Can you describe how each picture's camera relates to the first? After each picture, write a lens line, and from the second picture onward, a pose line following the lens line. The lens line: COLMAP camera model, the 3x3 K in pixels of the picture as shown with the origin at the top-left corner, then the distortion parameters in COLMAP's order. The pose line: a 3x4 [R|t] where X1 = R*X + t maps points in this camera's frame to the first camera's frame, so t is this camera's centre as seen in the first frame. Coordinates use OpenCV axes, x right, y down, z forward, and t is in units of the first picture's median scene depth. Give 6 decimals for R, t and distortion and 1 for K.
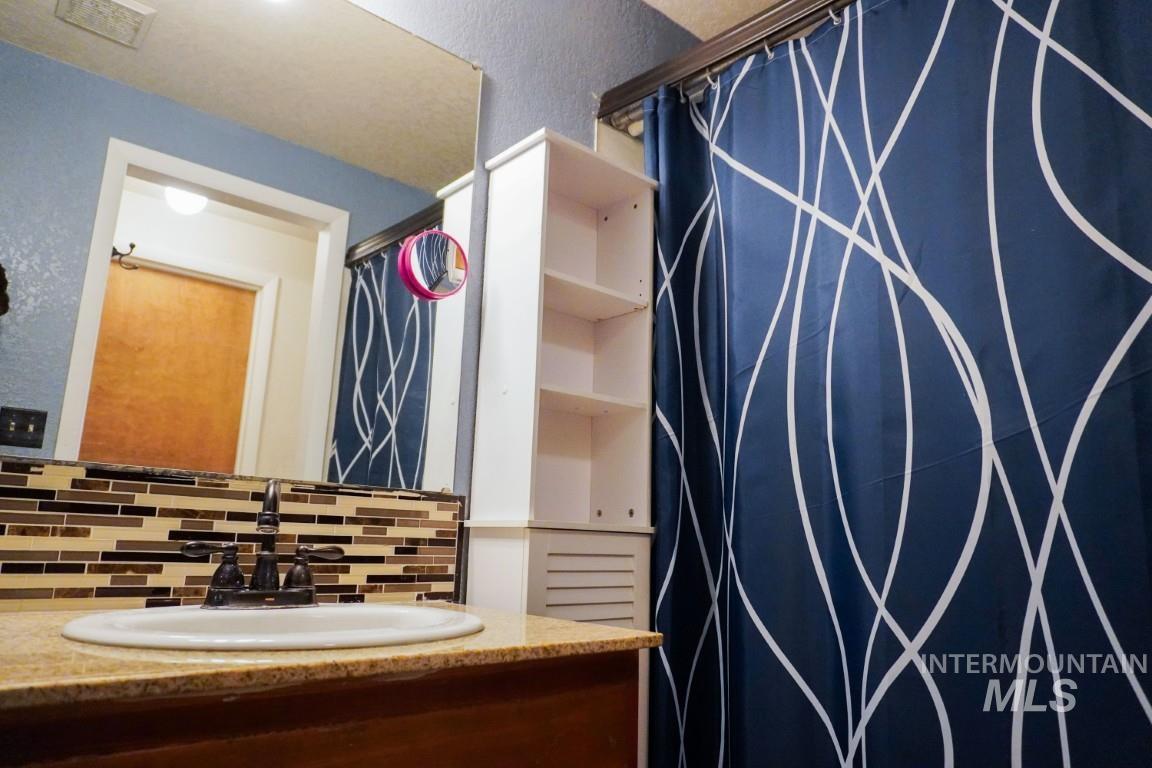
lens RADIAL K [[770.3, 0, 575.4], [0, 770.3, 382.0], [0, 0, 1]] dist [-0.003723, -0.000259]
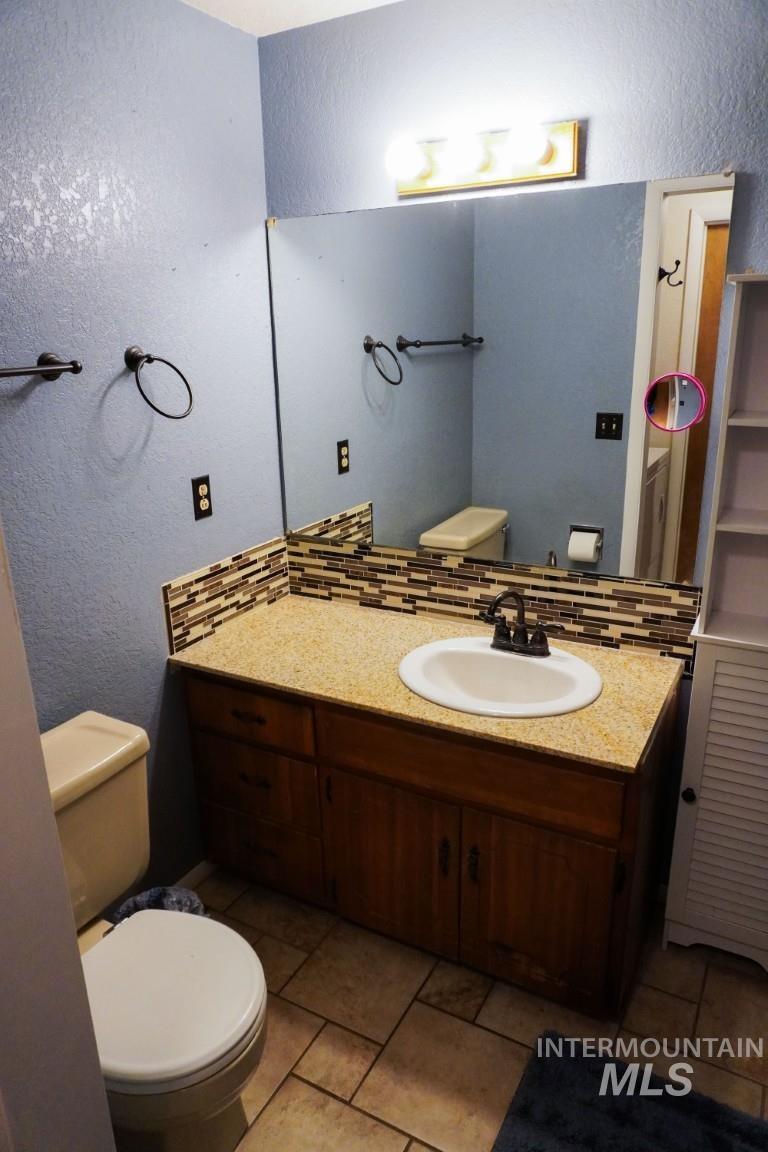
lens RADIAL K [[770.3, 0, 385.1], [0, 770.3, 576.1], [0, 0, 1]] dist [-0.003723, -0.000259]
pose [[0.348470, 0.247626, -0.904019, 0.900059], [0.224282, 0.914426, 0.336931, -0.458834], [0.910091, -0.320165, 0.263112, 0.232238]]
